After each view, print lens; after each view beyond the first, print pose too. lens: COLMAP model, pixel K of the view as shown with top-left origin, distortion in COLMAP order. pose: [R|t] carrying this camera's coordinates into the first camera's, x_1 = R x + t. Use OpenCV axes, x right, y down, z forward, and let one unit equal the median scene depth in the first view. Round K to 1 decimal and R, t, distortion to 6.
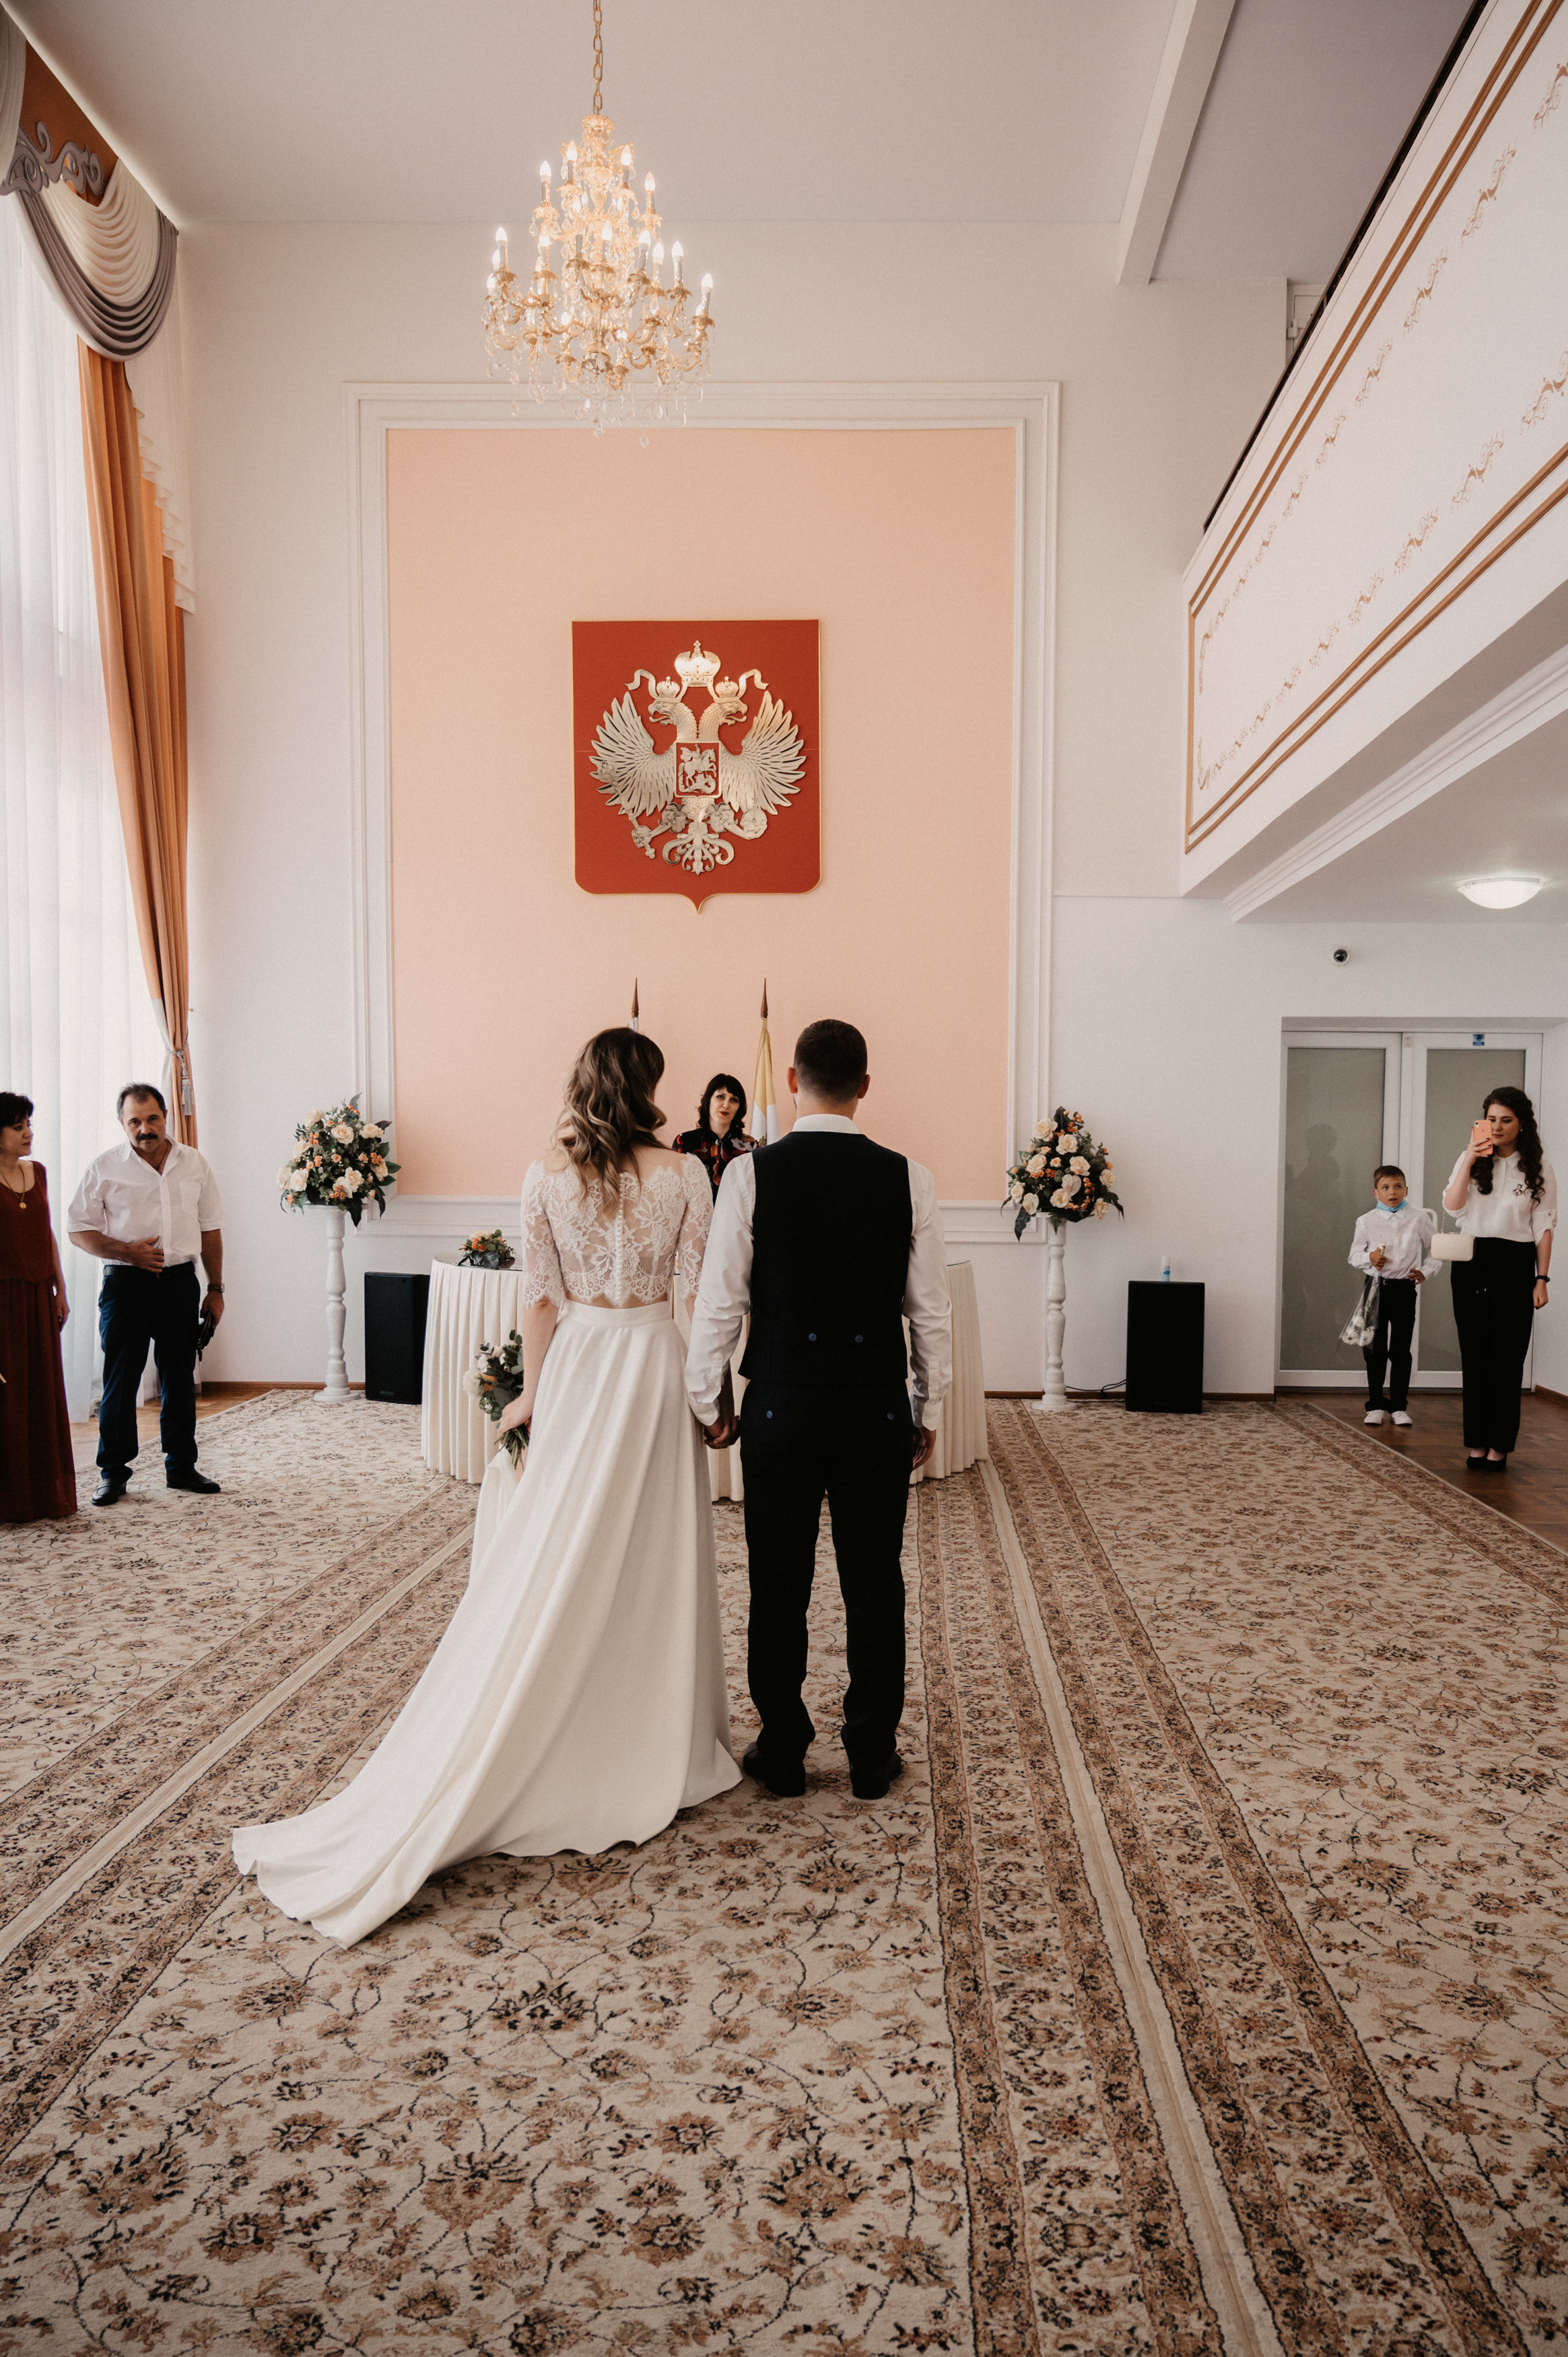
lens RADIAL K [[1725.2, 0, 856.7], [0, 1725.2, 1263.5], [0, 0, 1]] dist [-0.007891, 0.007281]
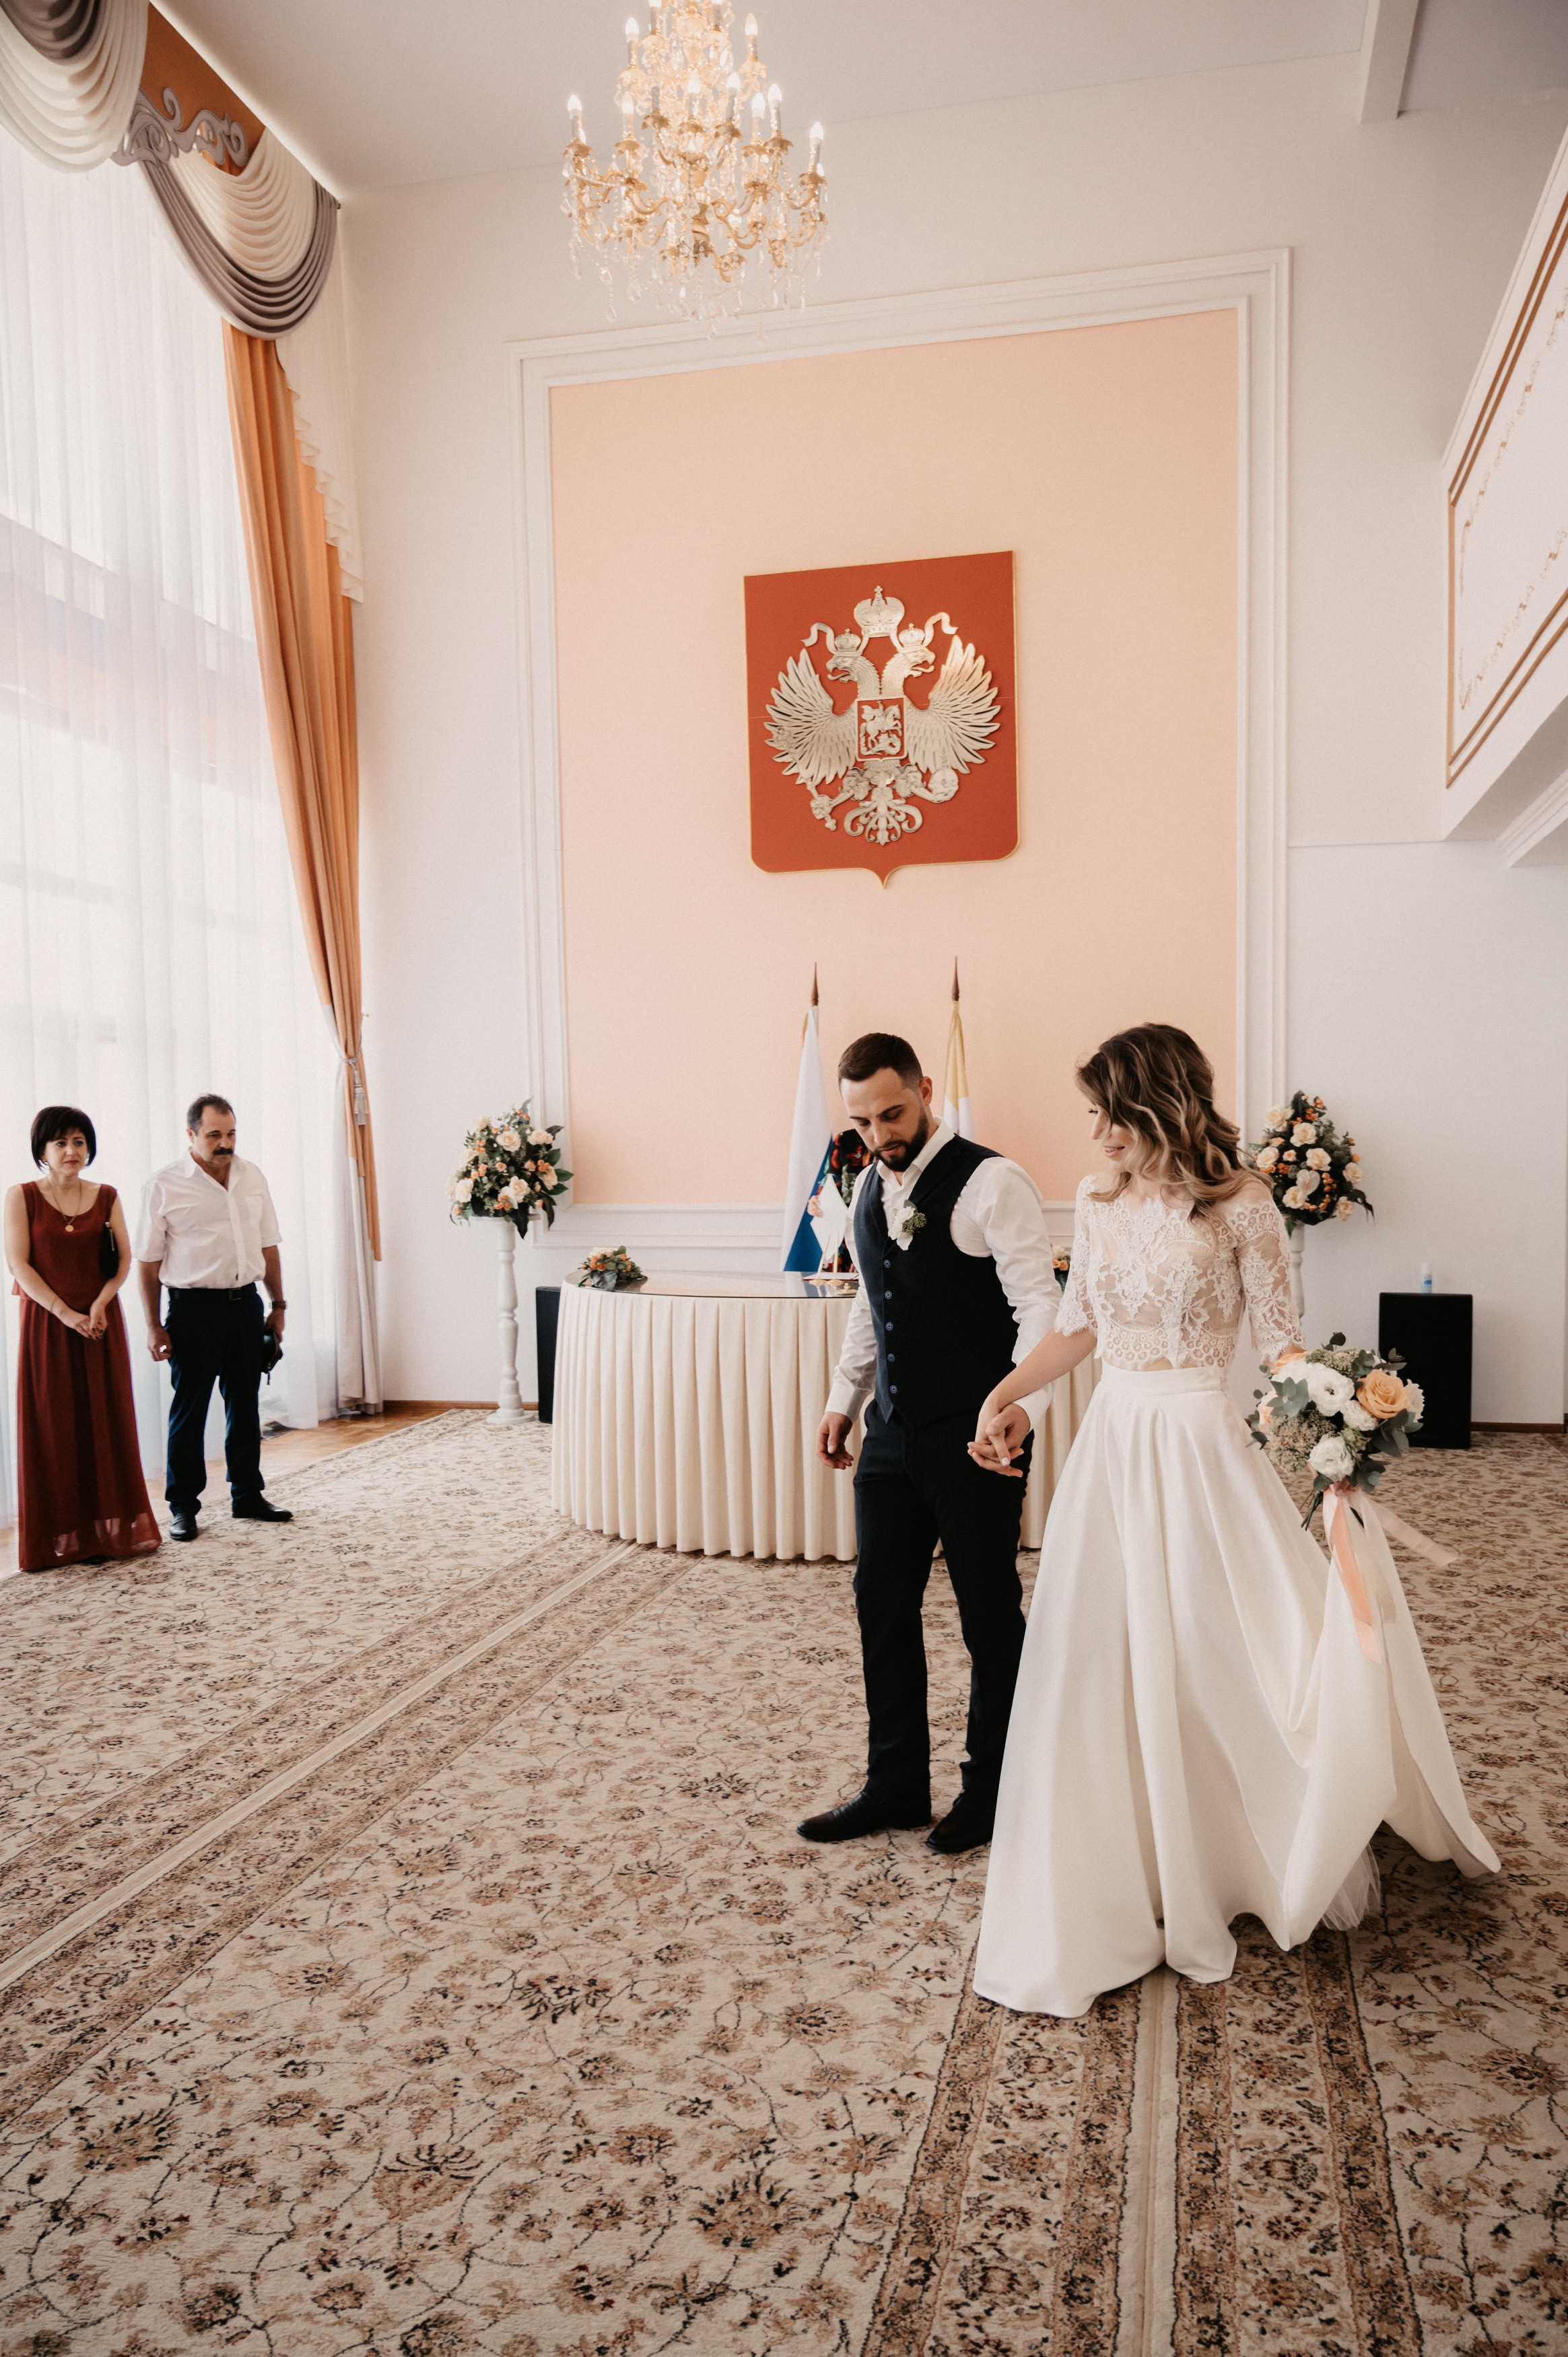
lens RADIAL K [[1703.0, 0, 832.3], [0, 1703.0, 1269.1], [0, 0, 1]] dist [-0.007974, 0.005656]
pose [[0.981020, -0.007206, -0.193771, 0.062610], [0.008872, 0.999931, 0.007732, -0.012093], [0.193702, -0.009305, 0.981016, 0.136599]]
